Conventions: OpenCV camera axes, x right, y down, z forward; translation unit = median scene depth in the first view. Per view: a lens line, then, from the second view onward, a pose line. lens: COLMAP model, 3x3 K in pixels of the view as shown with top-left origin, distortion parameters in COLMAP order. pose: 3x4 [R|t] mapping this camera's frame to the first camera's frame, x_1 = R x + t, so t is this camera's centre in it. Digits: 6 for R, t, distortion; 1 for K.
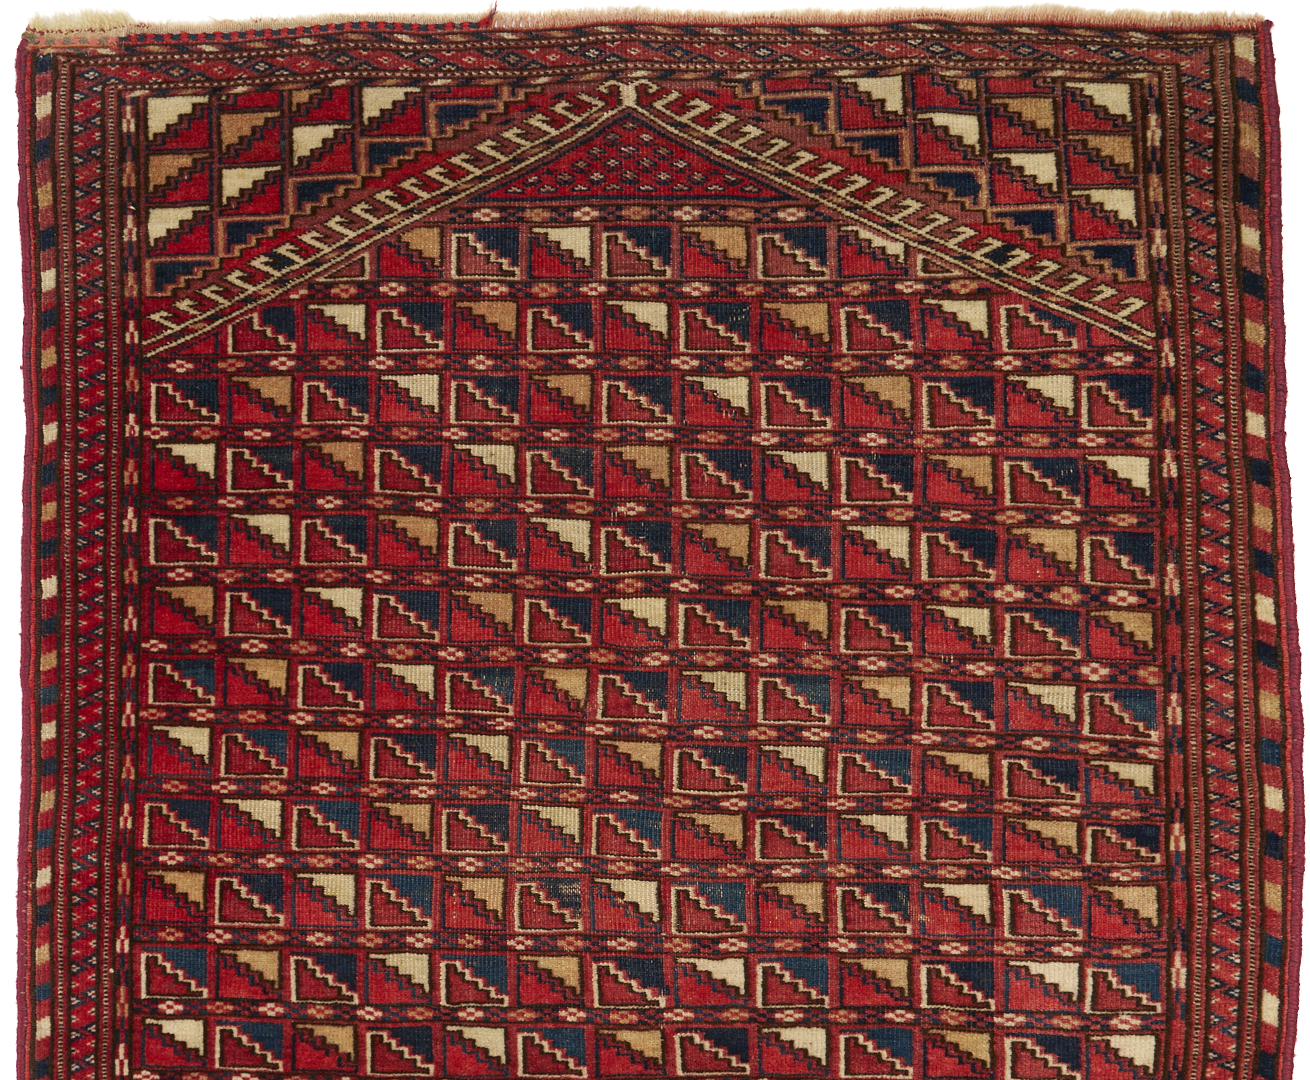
lens RADIAL K [[1178.1, 0, 655.1], [0, 1178.1, 539.5], [0, 0, 1]] dist [0.000053, 0.001117]
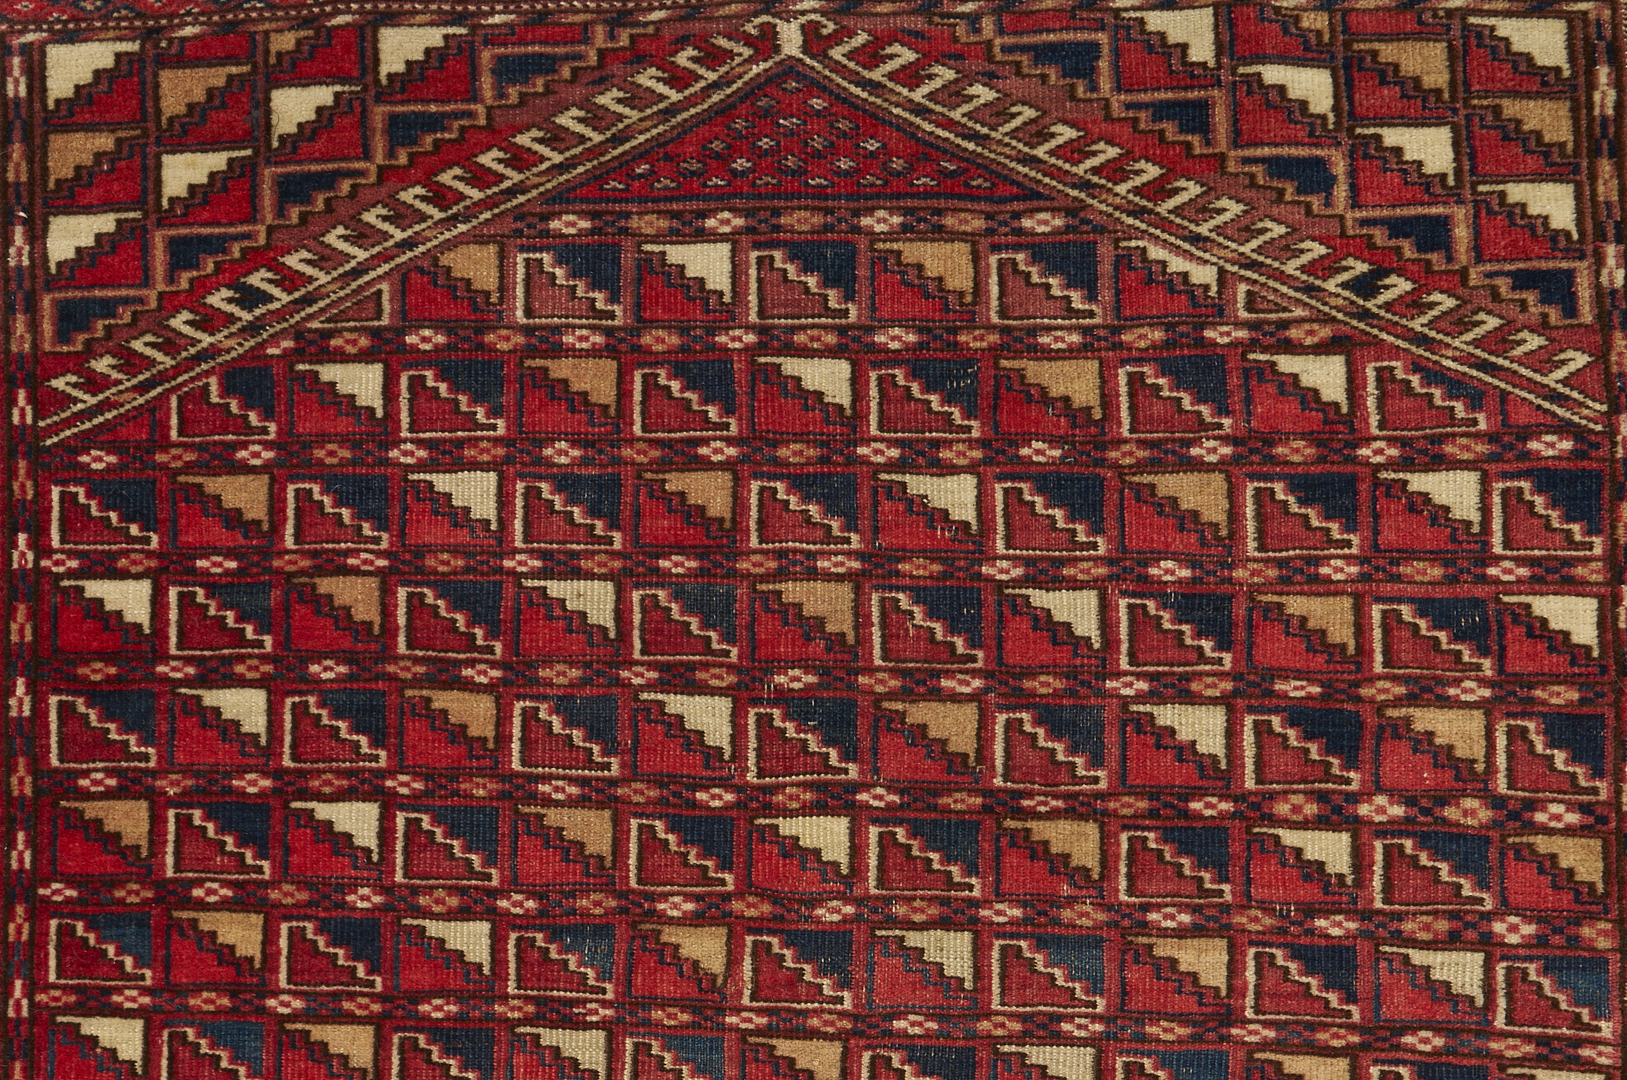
lens RADIAL K [[1307.8, 0, 813.4], [0, 1307.8, 540.3], [0, 0, 1]] dist [-0.000900, 0.000322]
pose [[0.999997, -0.001605, -0.001848, -0.008920], [0.001606, 0.999999, 0.000435, -0.102272], [0.001847, -0.000438, 0.999998, 0.283134]]
